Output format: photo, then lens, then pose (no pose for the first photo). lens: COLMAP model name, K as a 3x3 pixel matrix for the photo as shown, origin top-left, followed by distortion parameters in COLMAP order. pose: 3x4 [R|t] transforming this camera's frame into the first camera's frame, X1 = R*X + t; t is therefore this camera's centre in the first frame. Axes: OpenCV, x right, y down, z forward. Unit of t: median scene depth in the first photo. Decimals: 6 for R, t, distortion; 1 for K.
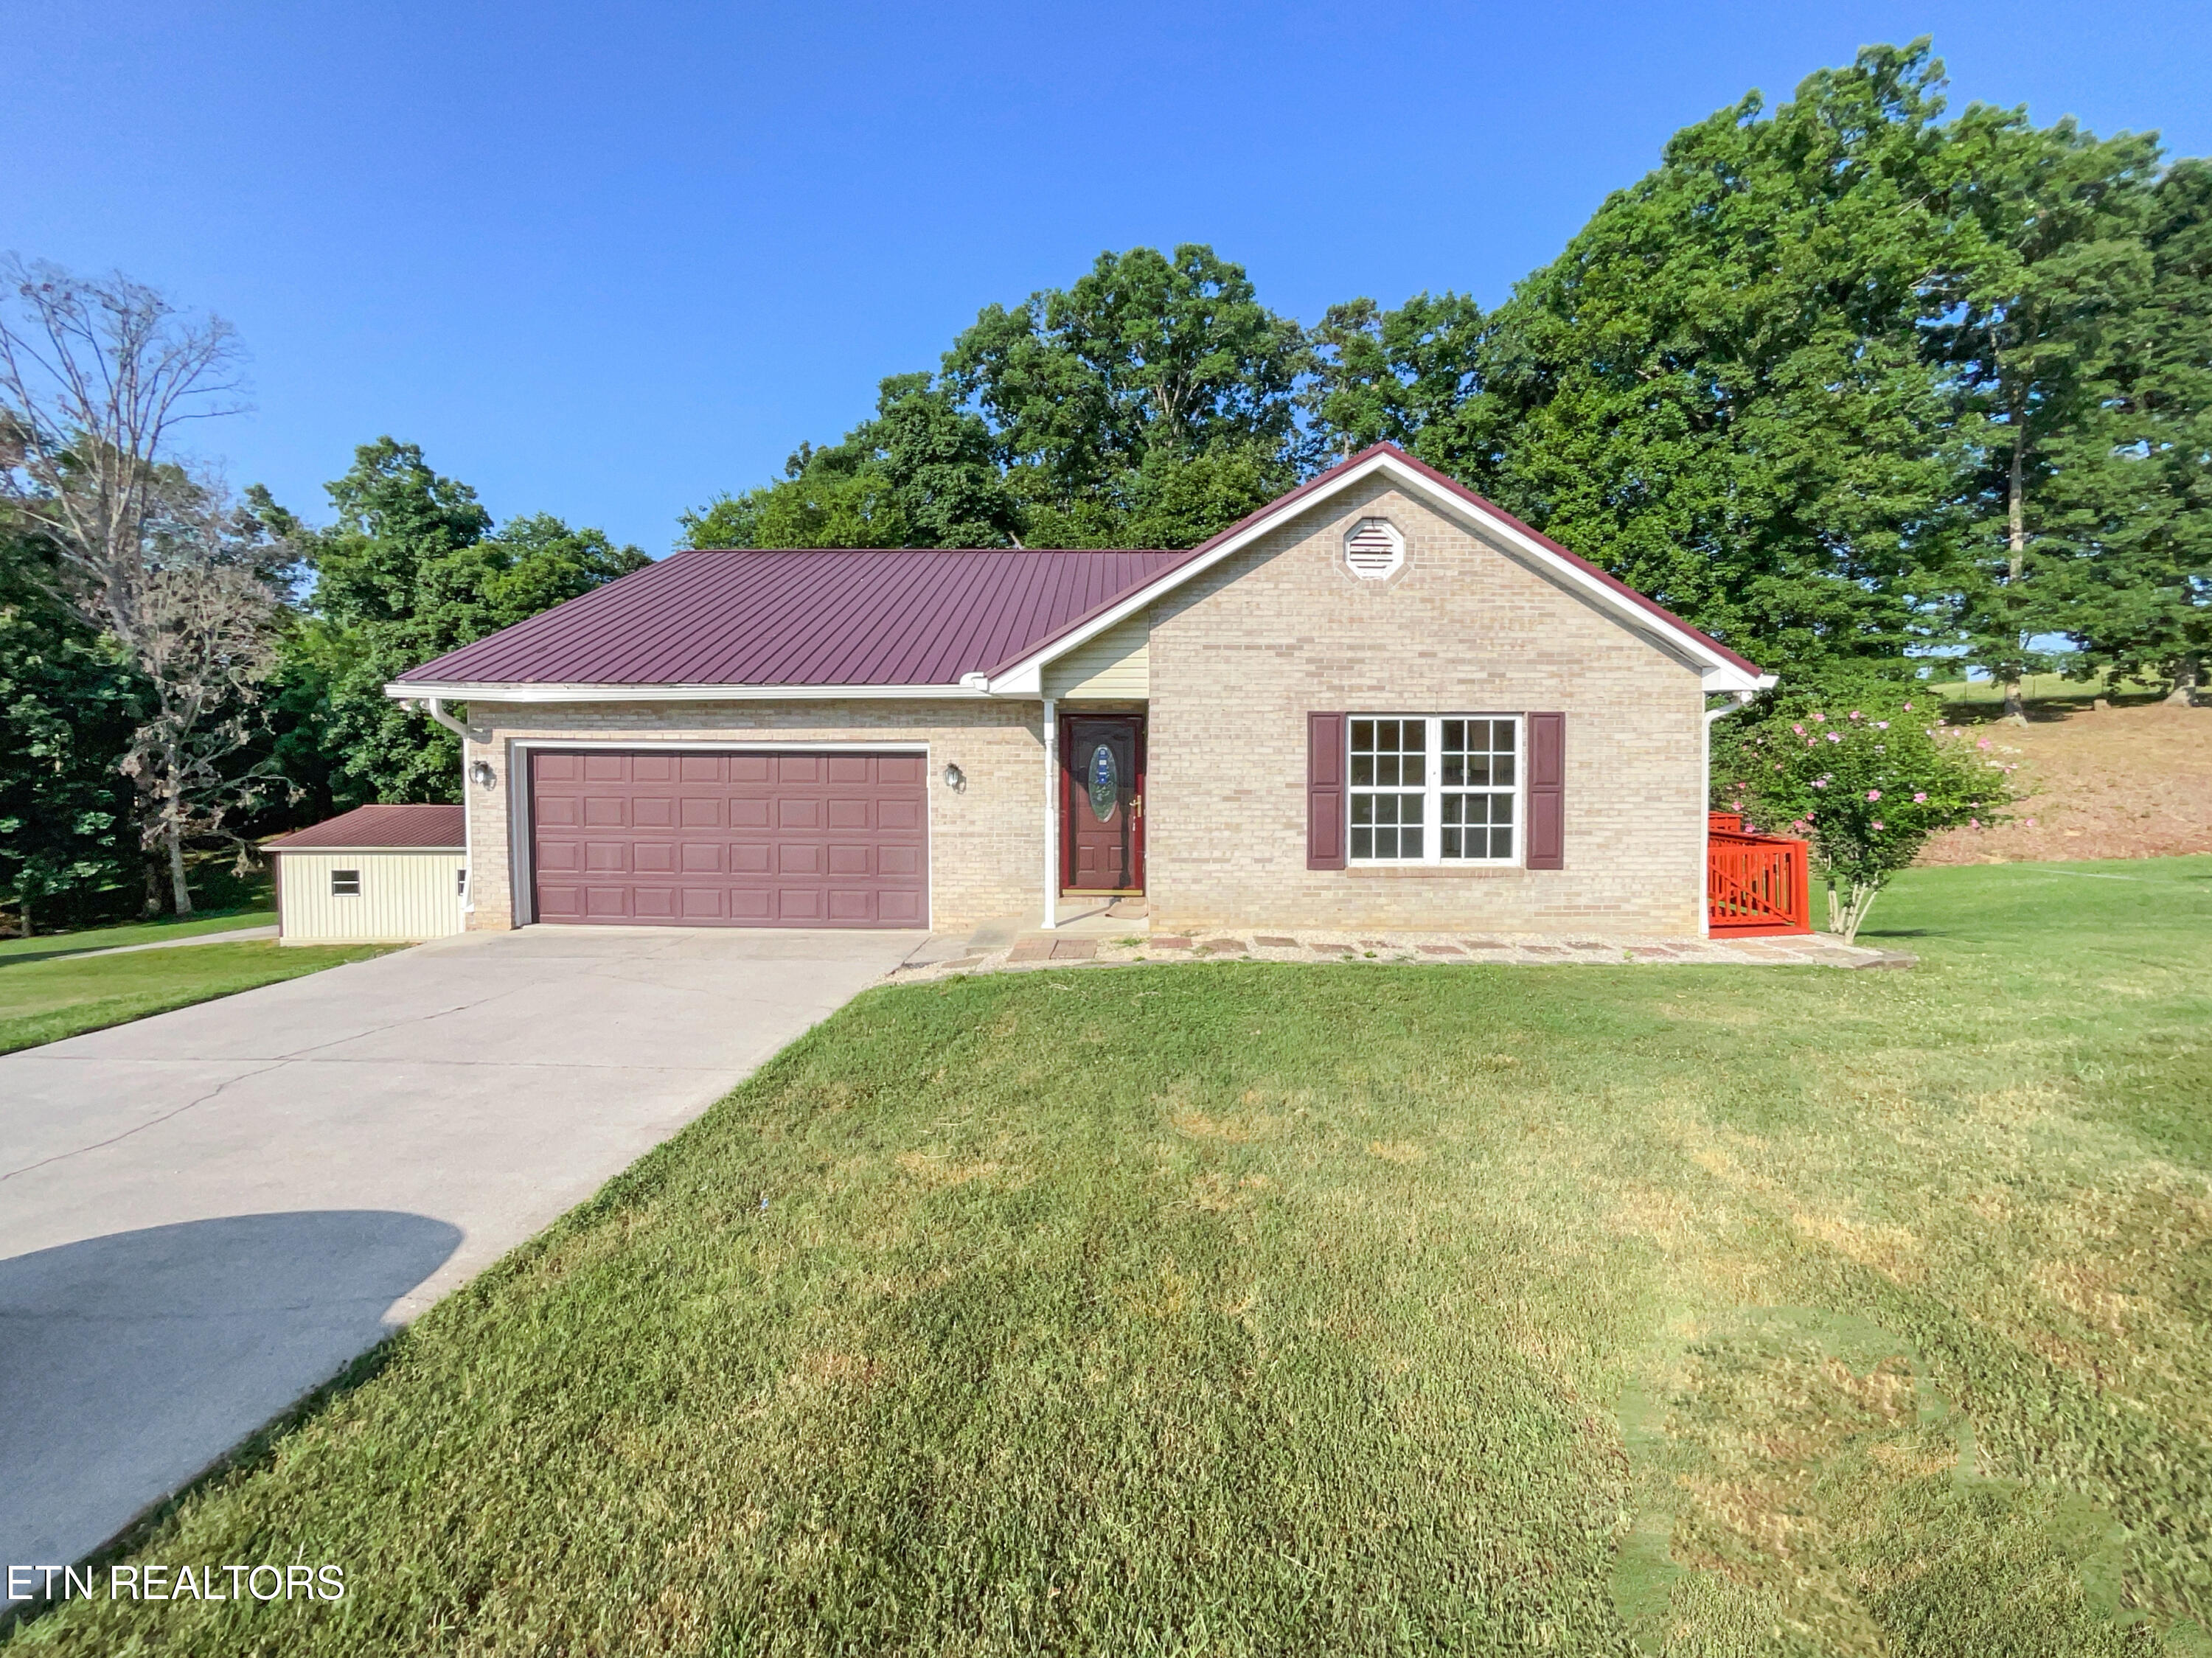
lens RADIAL K [[971.1, 0, 1111.0], [0, 971.1, 785.0], [0, 0, 1]] dist [-0.067606, 0.051159]
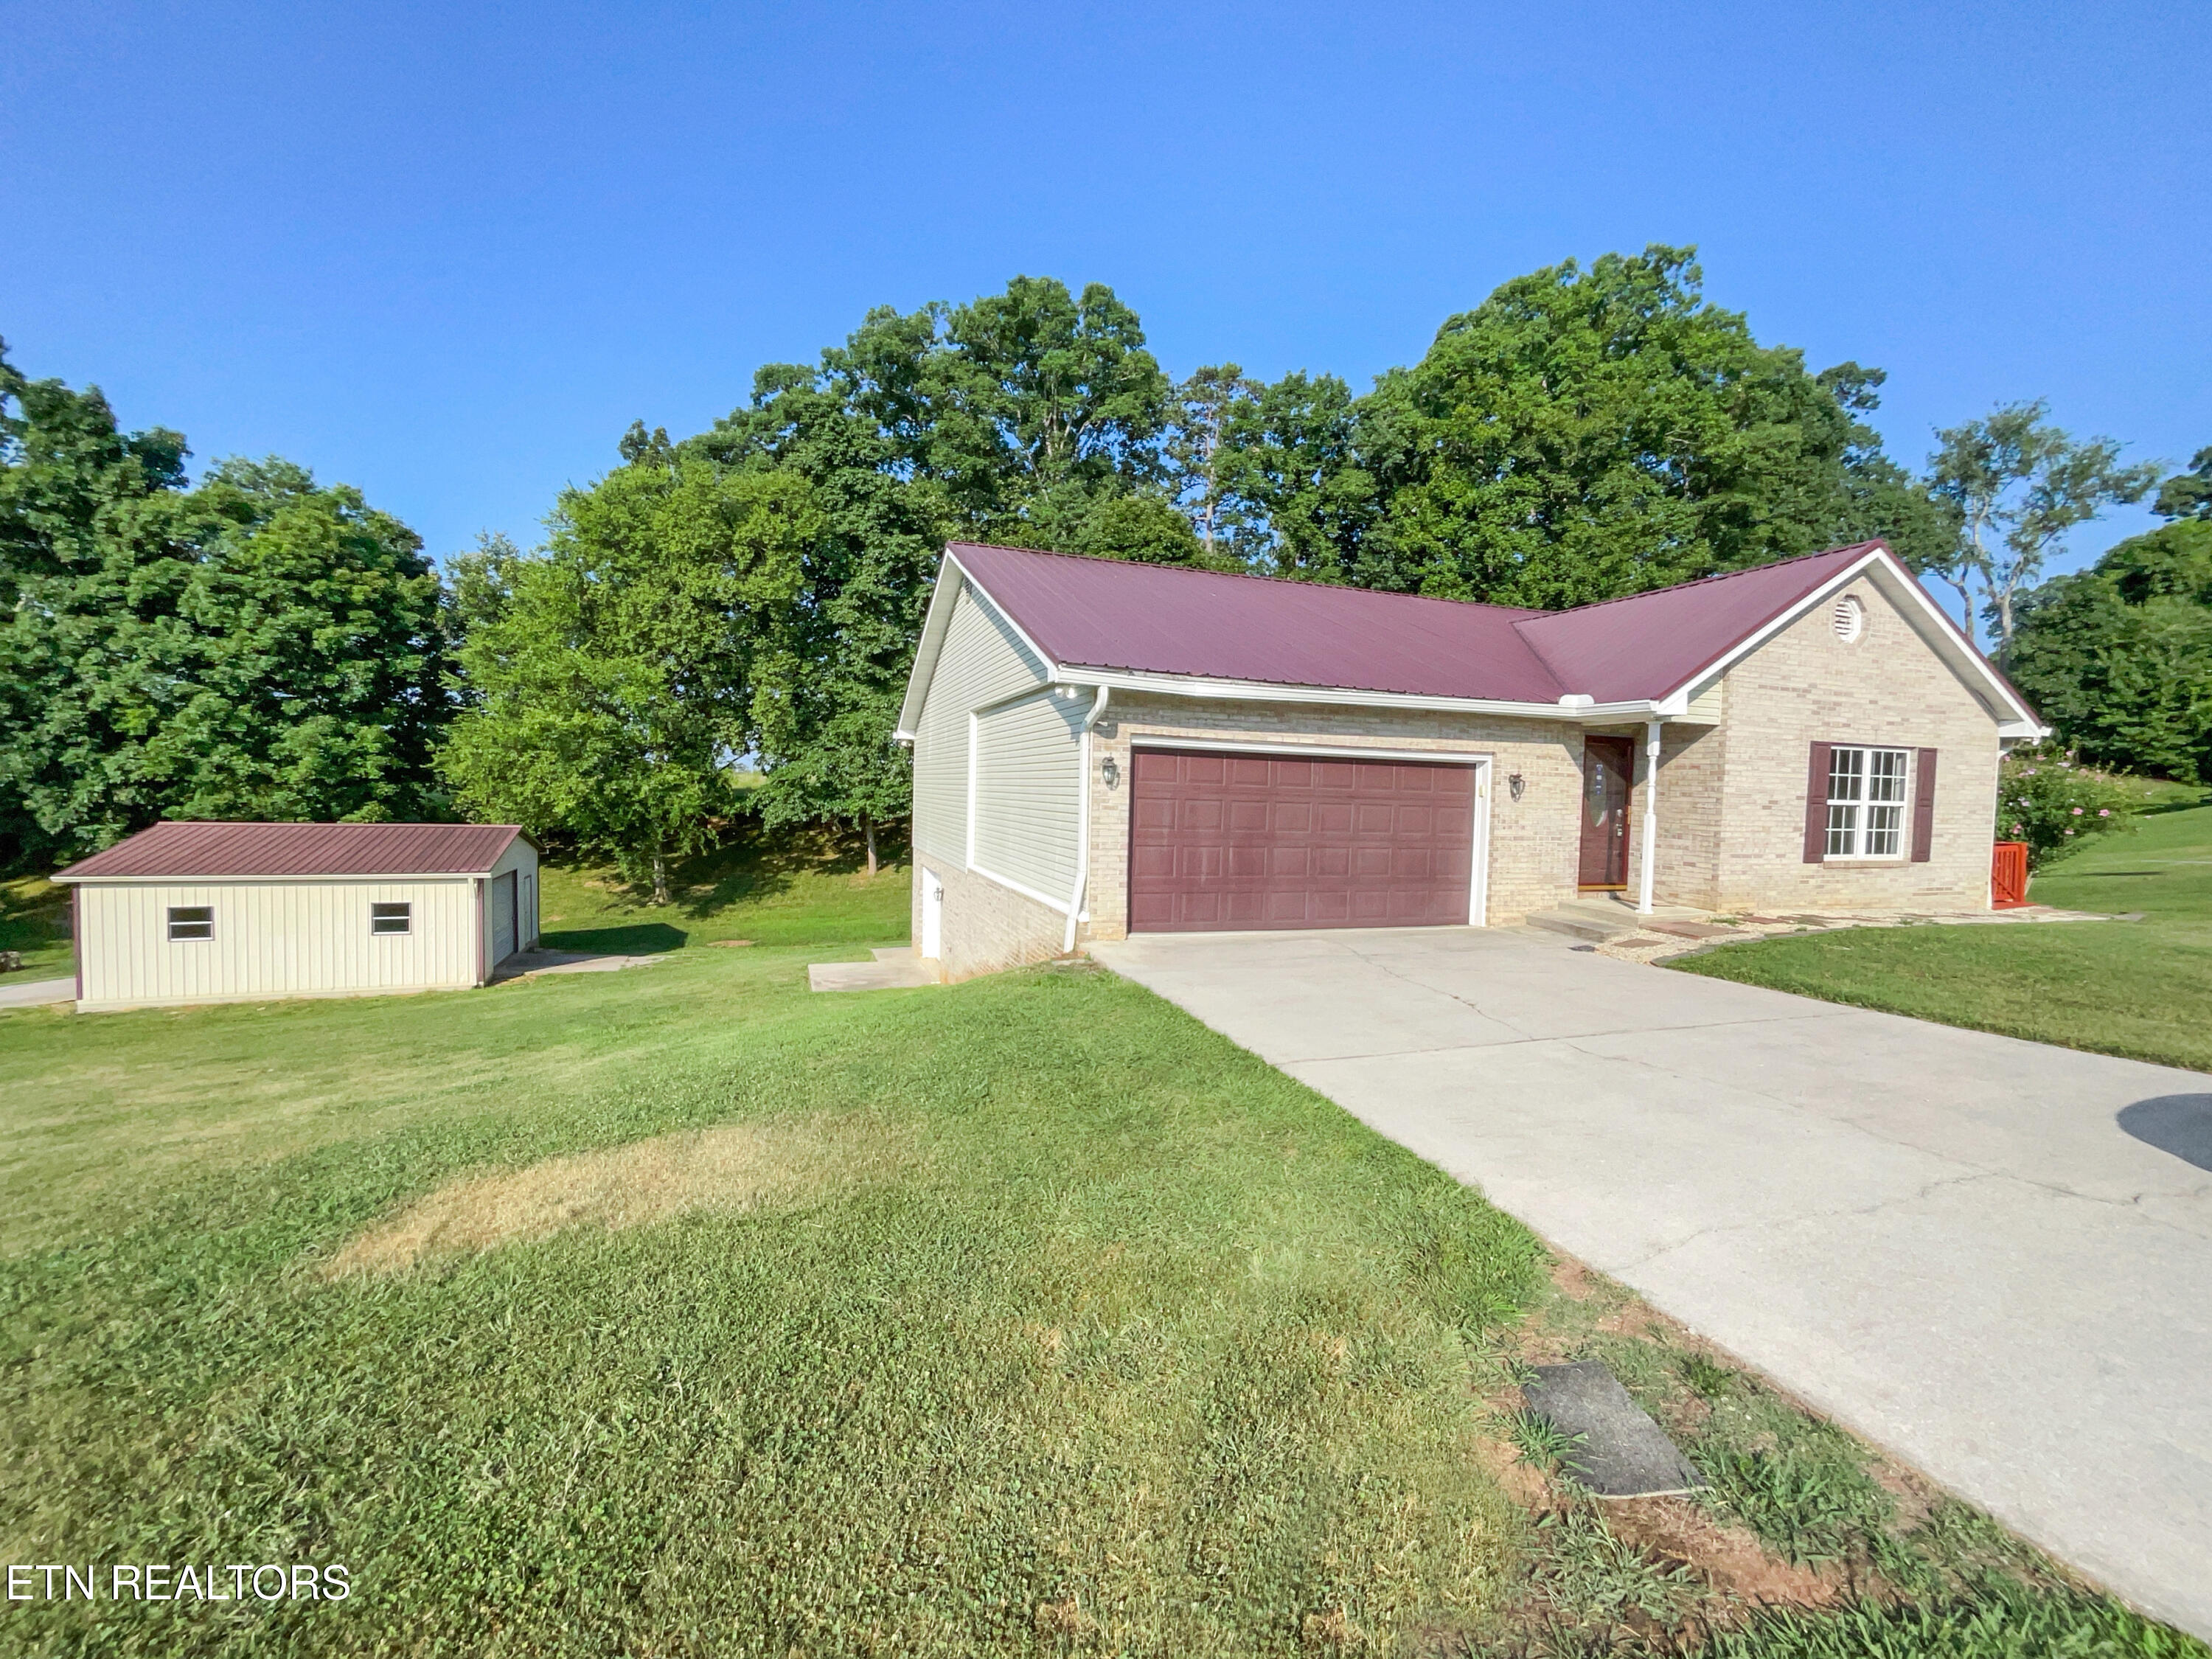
lens RADIAL K [[960.2, 0, 1106.0], [0, 960.2, 829.5], [0, 0, 1]] dist [-0.042426, 0.021277]
pose [[0.938498, 0.006379, 0.345226, -0.314693], [-0.010169, 0.999906, 0.009168, 0.011469], [-0.345136, -0.012115, 0.938475, 0.039663]]
